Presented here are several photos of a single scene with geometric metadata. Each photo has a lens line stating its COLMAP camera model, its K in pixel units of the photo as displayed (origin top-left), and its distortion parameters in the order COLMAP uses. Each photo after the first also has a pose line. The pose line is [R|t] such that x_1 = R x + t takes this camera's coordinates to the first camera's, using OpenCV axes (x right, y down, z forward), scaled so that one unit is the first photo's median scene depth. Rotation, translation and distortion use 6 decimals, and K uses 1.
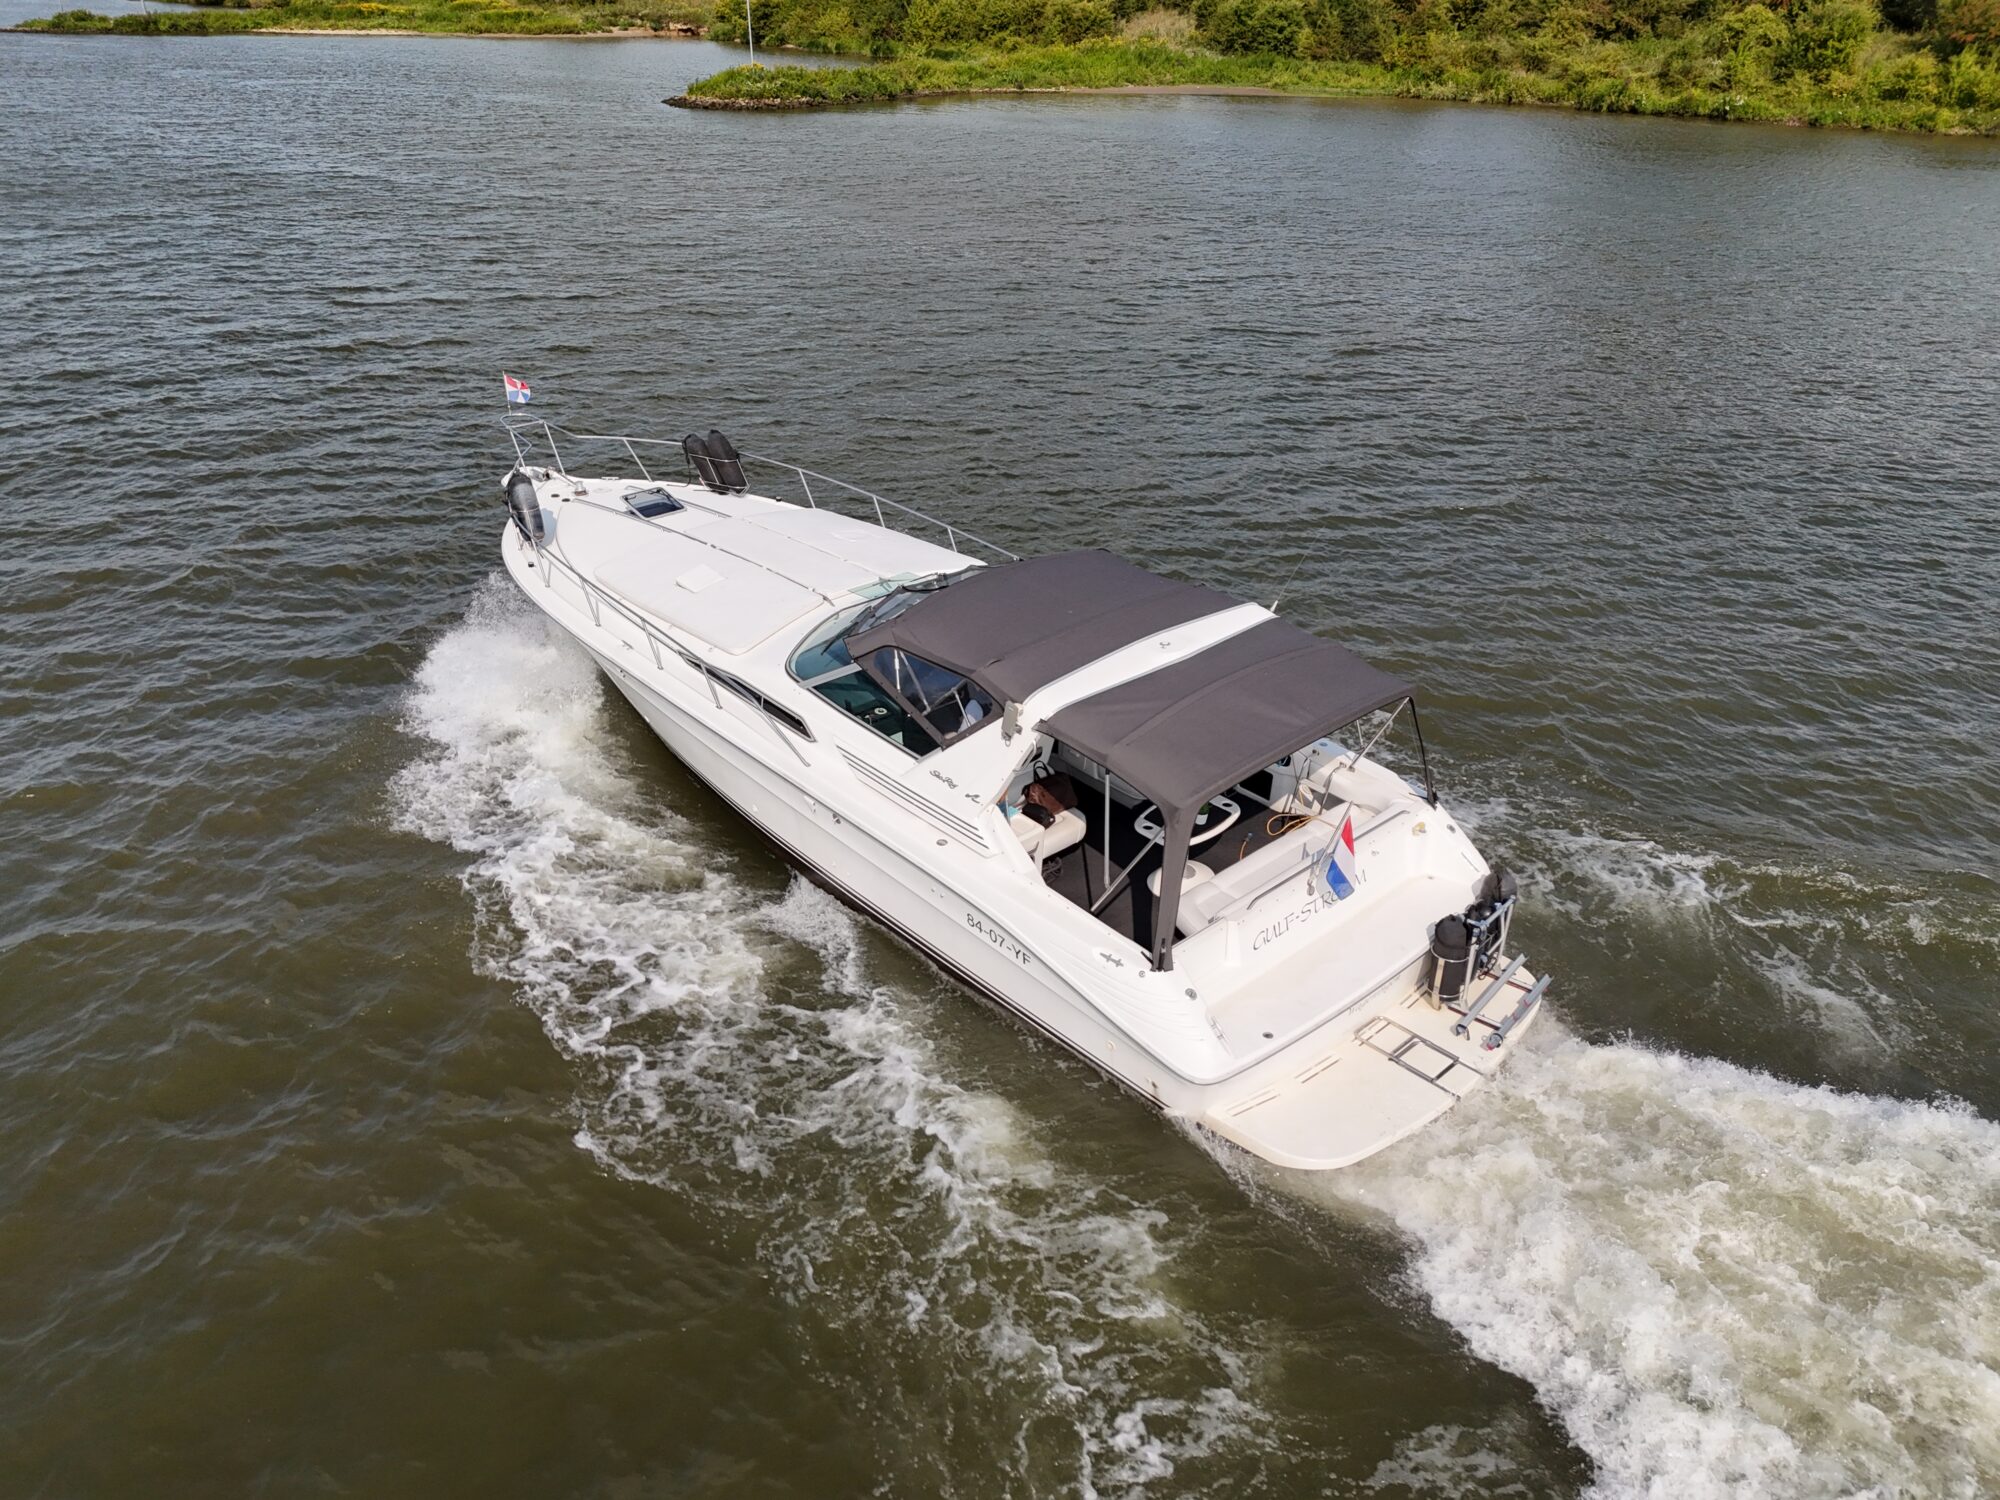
lens RADIAL K [[1455.1, 0, 1000.0], [0, 1455.1, 750.0], [0, 0, 1]] dist [0.086633, -0.002414]
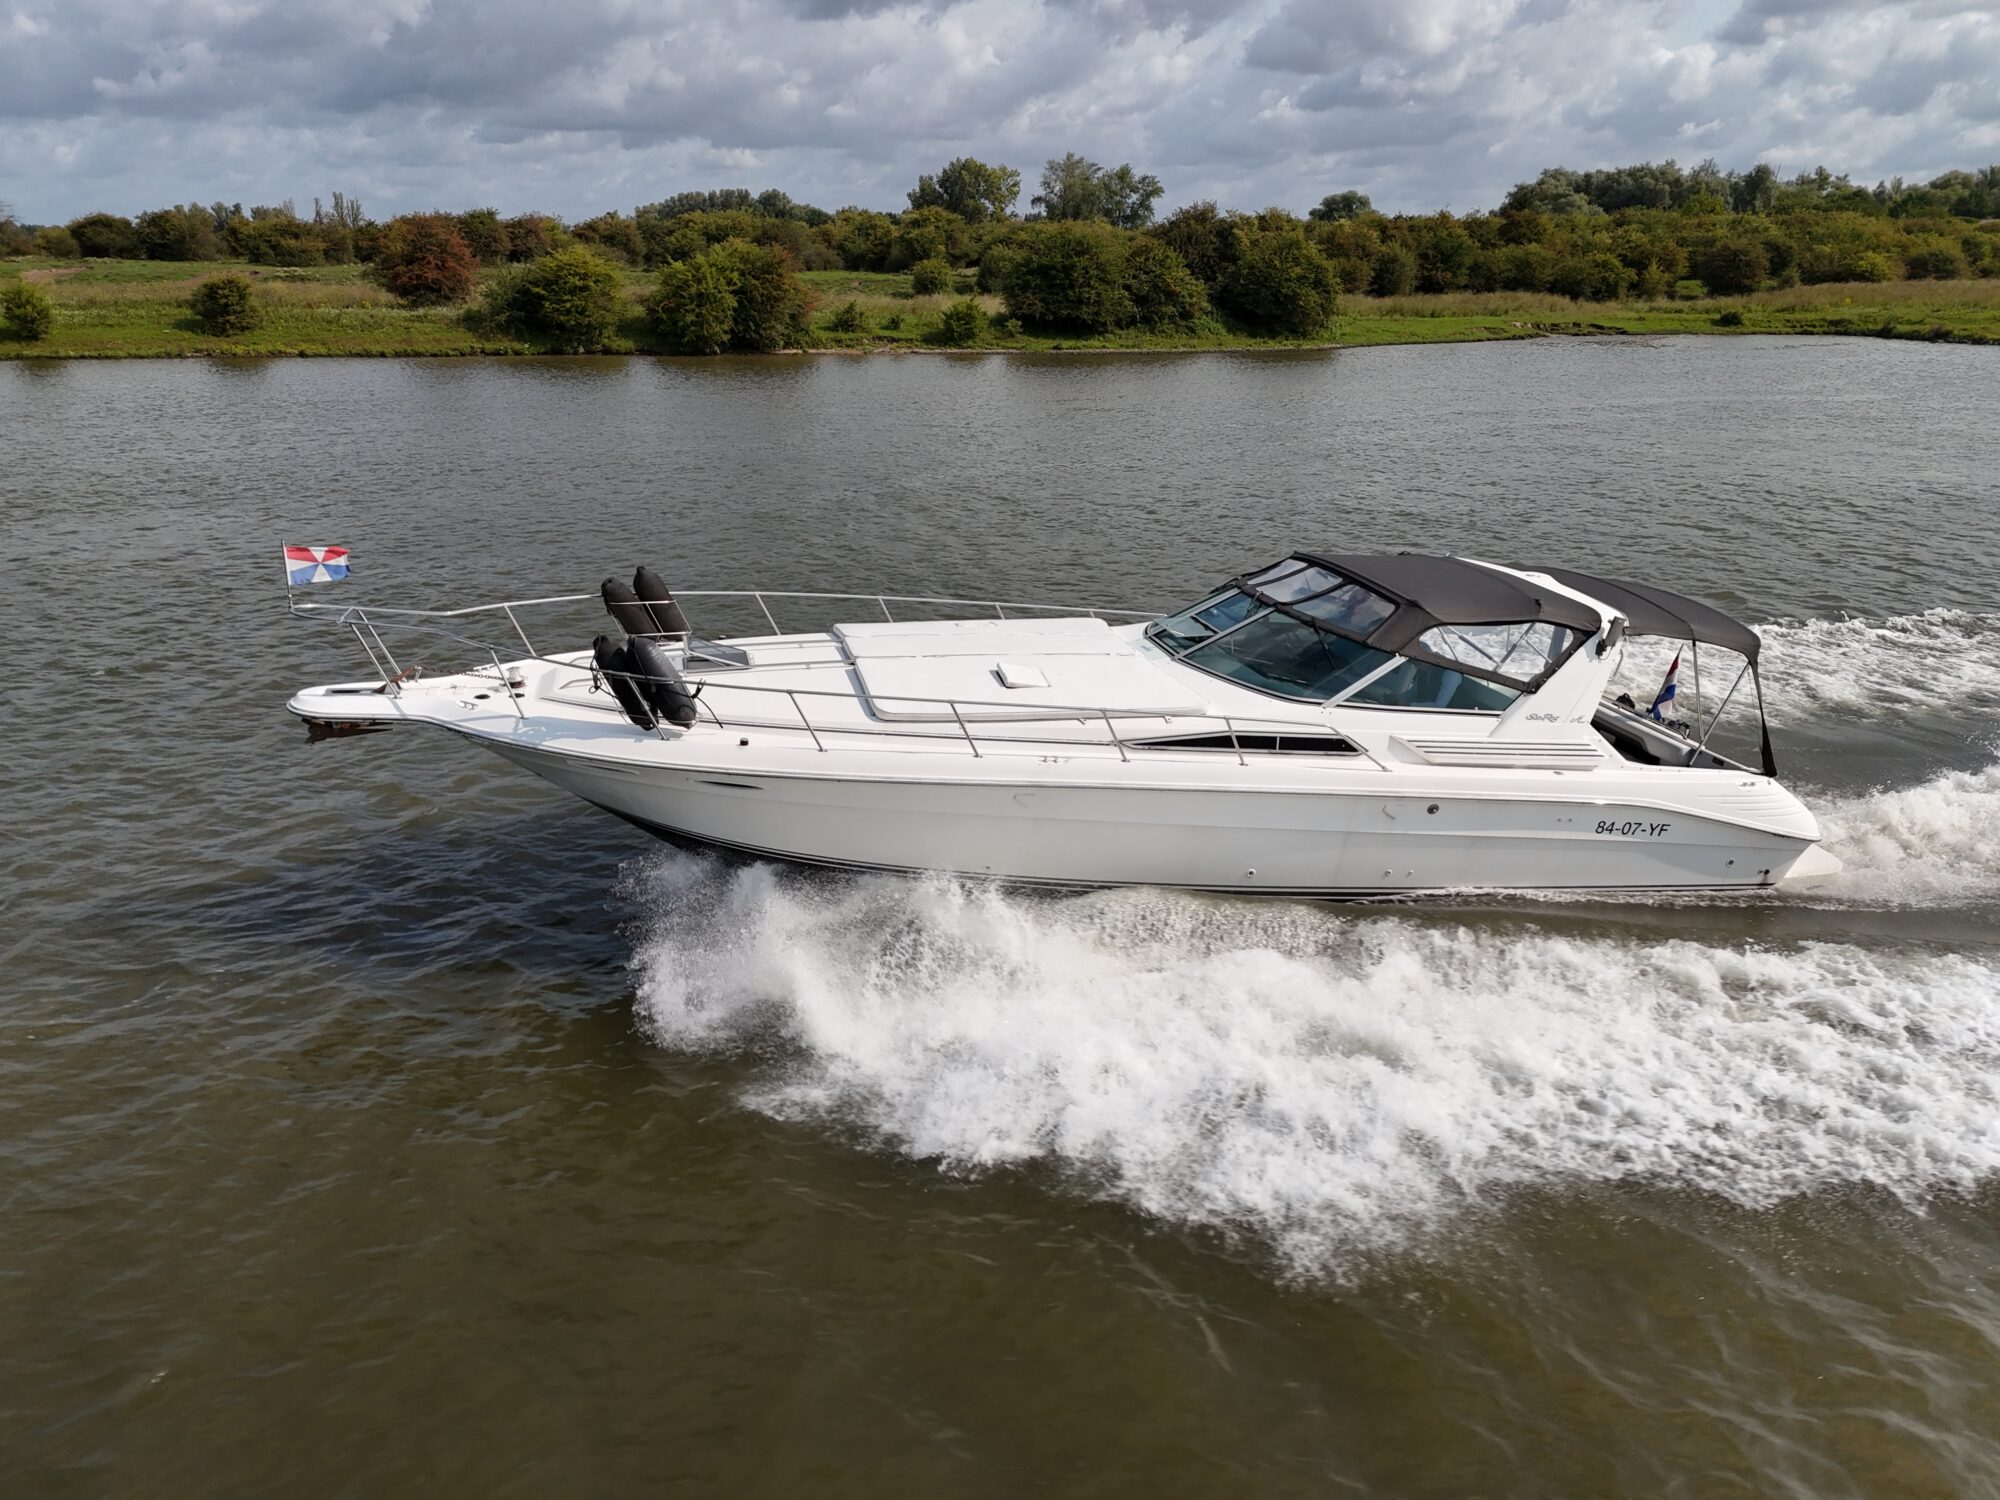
lens RADIAL K [[1427.0, 0, 1000.0], [0, 1427.0, 750.0], [0, 0, 1]] dist [0.092460, -0.001035]
pose [[0.486161, -0.238361, 0.840733, -1.155731], [0.353538, 0.933480, 0.060220, -0.166805], [-0.799161, 0.267954, 0.538091, 0.747678]]
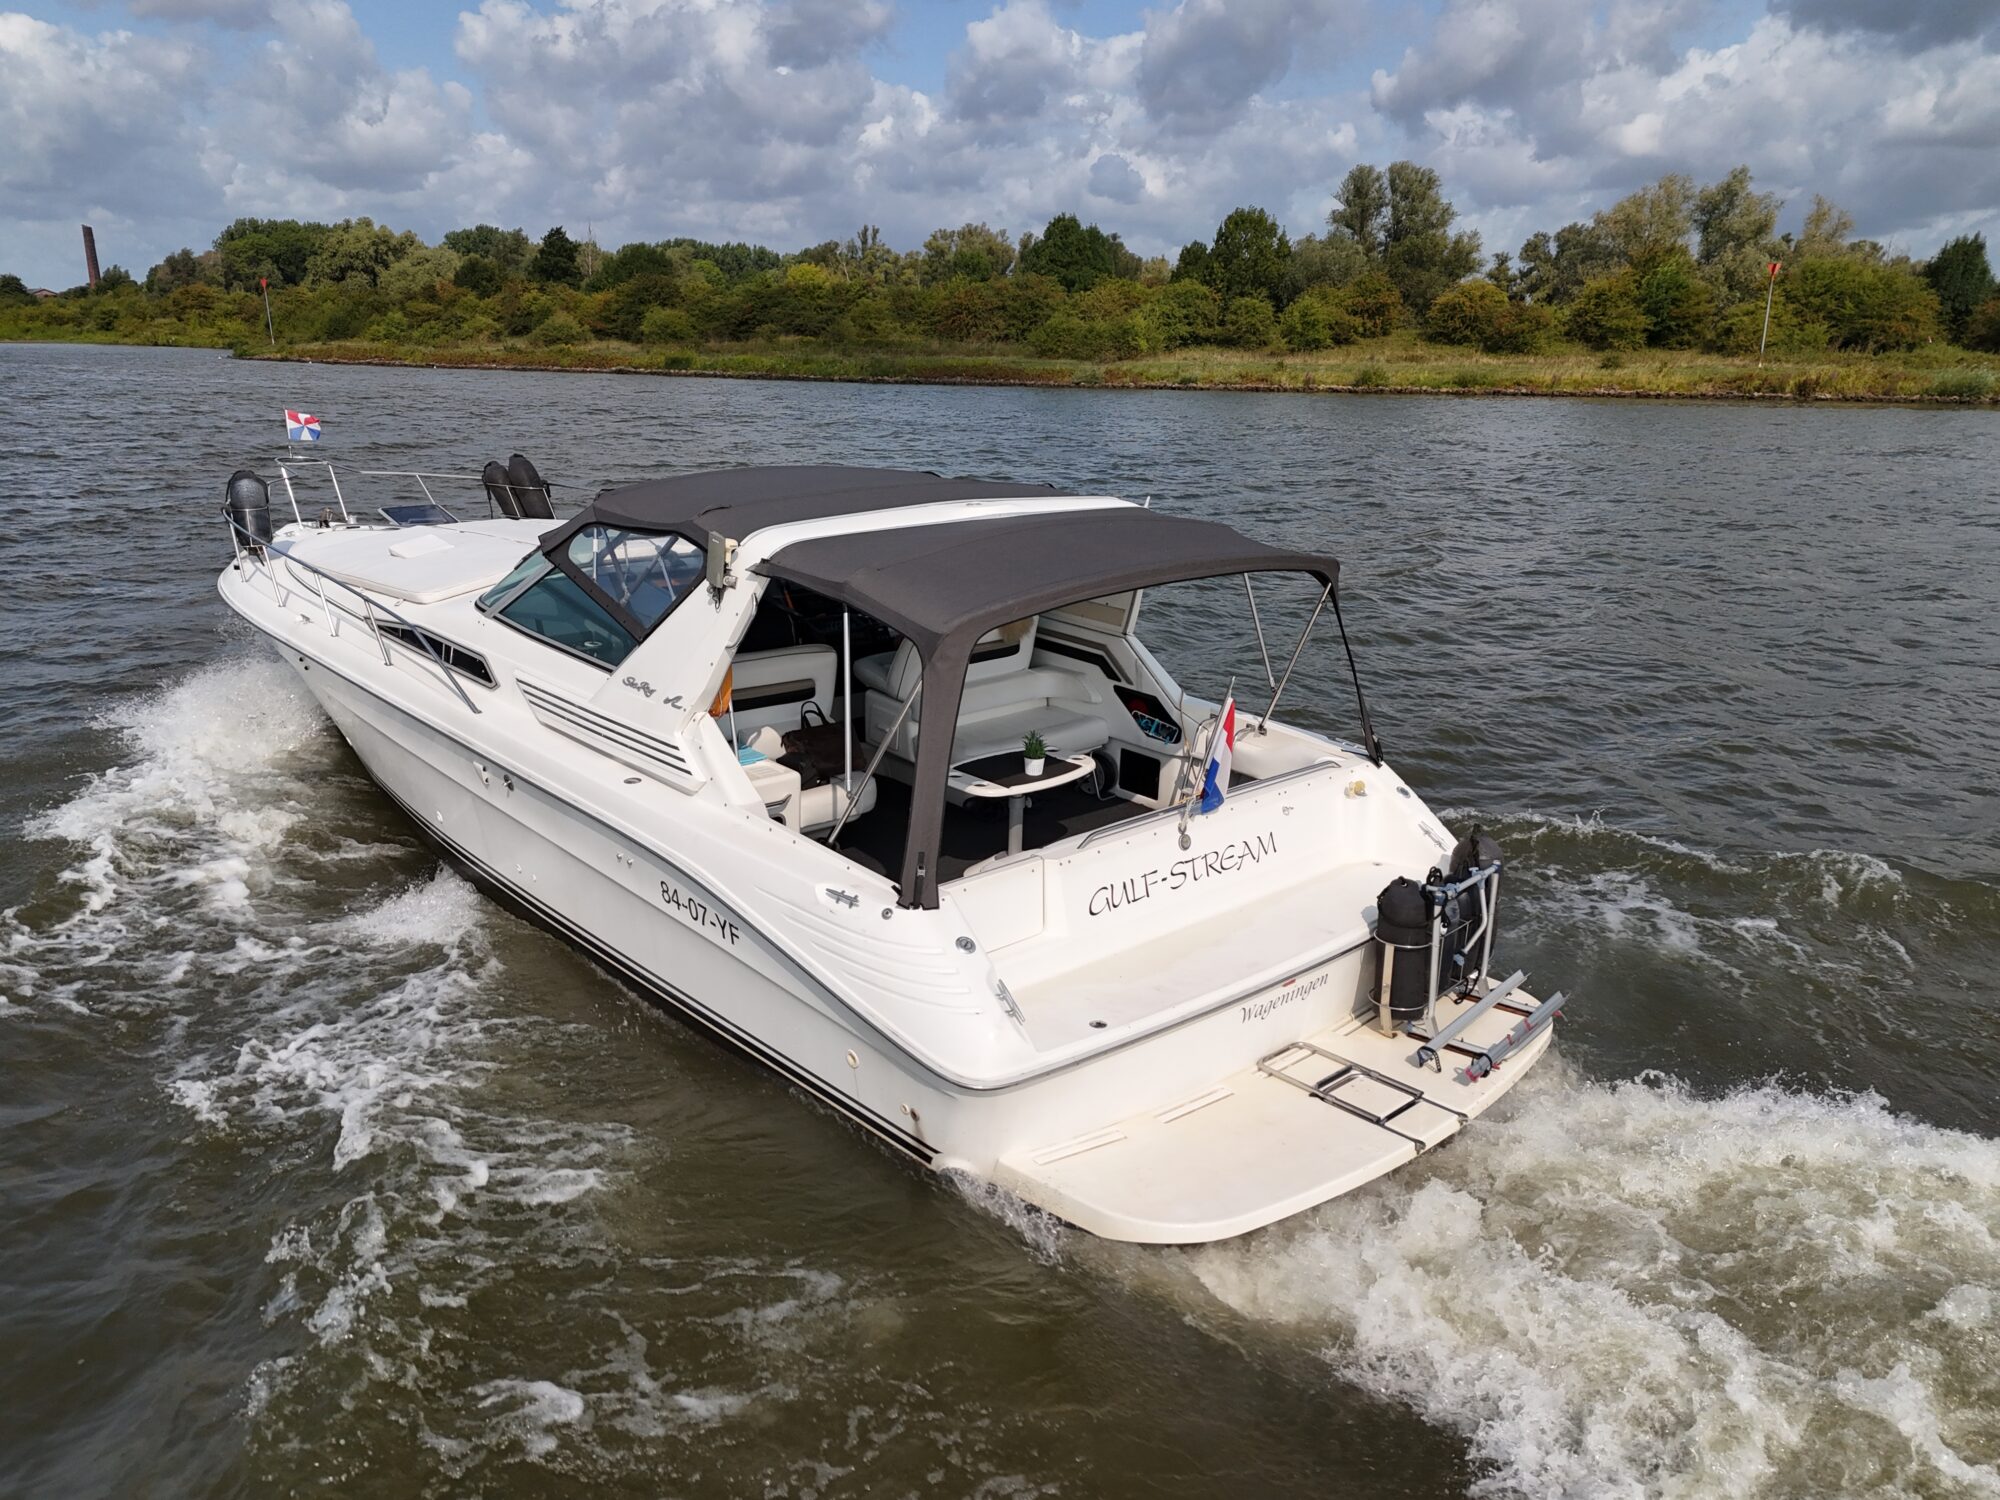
lens RADIAL K [[1455.1, 0, 1000.0], [0, 1455.1, 750.0], [0, 0, 1]] dist [0.086633, -0.002414]
pose [[0.999986, -0.002187, -0.004715, 0.131204], [0.001158, 0.978106, -0.208104, 0.189524], [0.005067, 0.208096, 0.978095, 0.346347]]
